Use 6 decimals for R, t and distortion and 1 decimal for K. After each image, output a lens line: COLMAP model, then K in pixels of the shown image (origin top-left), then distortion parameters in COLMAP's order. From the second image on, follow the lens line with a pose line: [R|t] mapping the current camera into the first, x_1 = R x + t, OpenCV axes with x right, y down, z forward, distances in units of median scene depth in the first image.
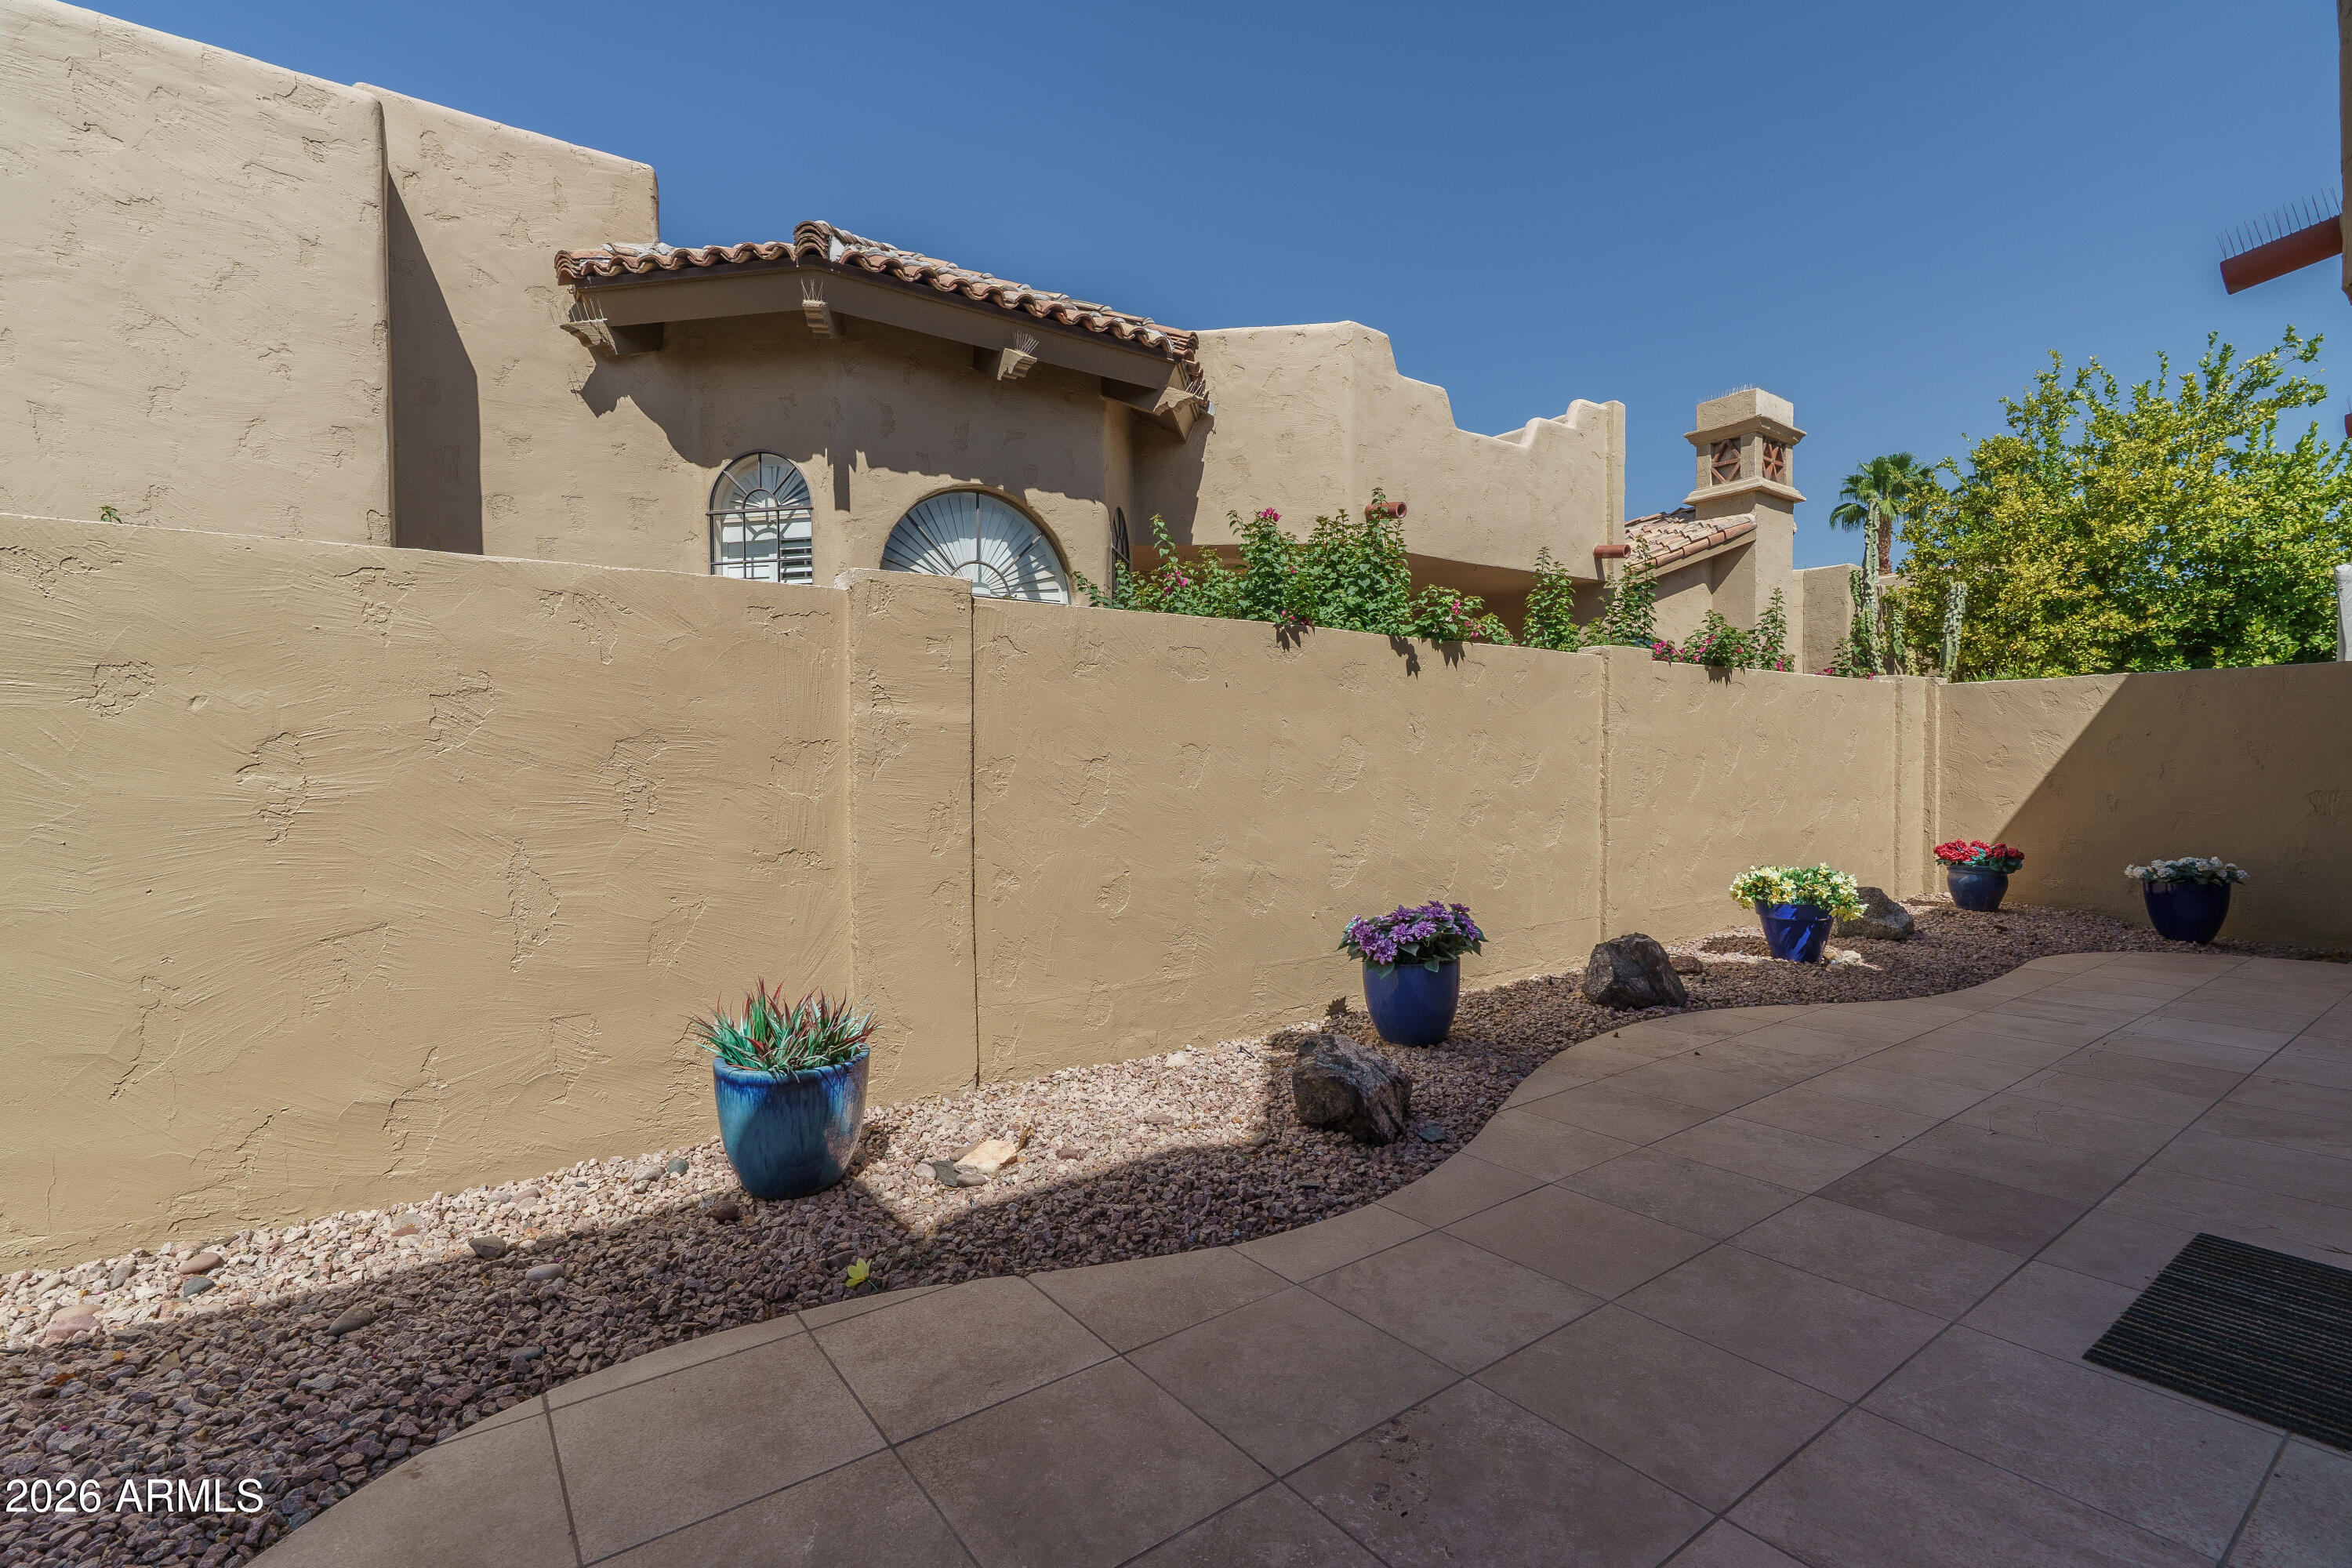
lens RADIAL K [[1062.4, 0, 1166.1], [0, 1062.4, 788.0], [0, 0, 1]] dist [-0.002636, 0.000230]
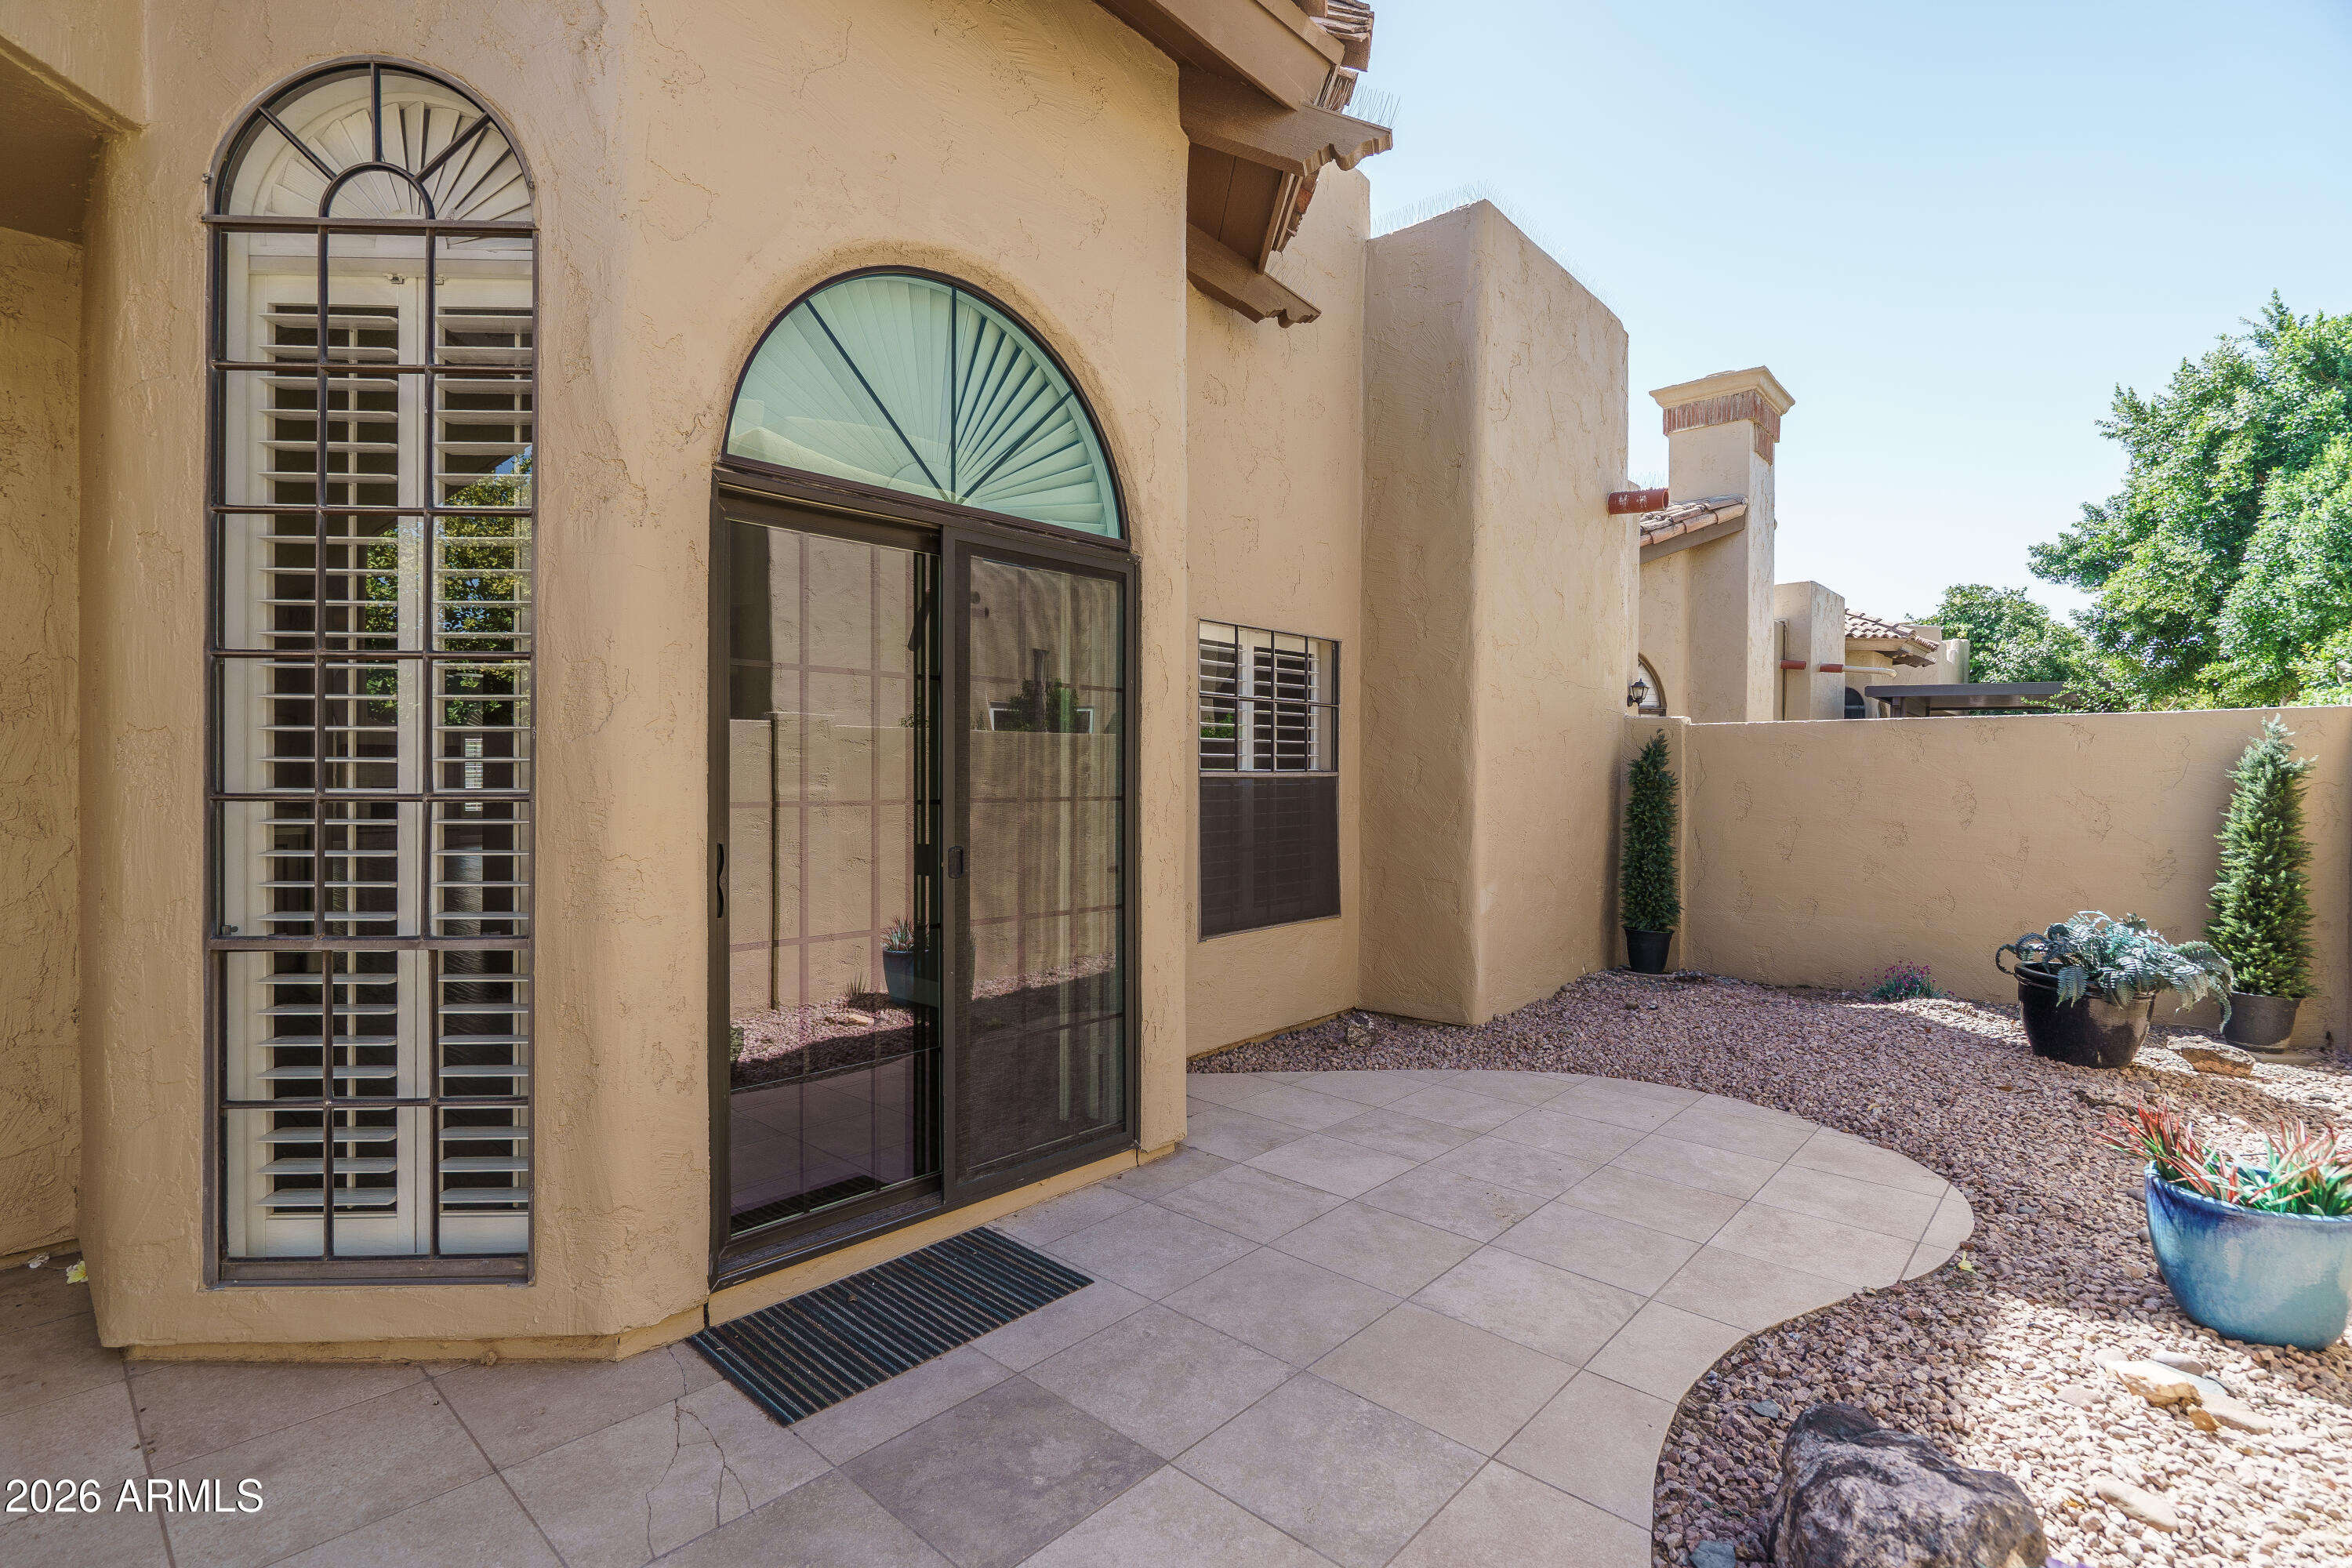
lens RADIAL K [[1093.7, 0, 1161.7], [0, 1093.7, 782.5], [0, 0, 1]] dist [-0.003922, 0.000307]
pose [[-0.979283, 0.008528, -0.202318, 0.339965], [0.002888, 0.999599, 0.028156, -0.056967], [0.202477, 0.026988, -0.978915, 0.778055]]
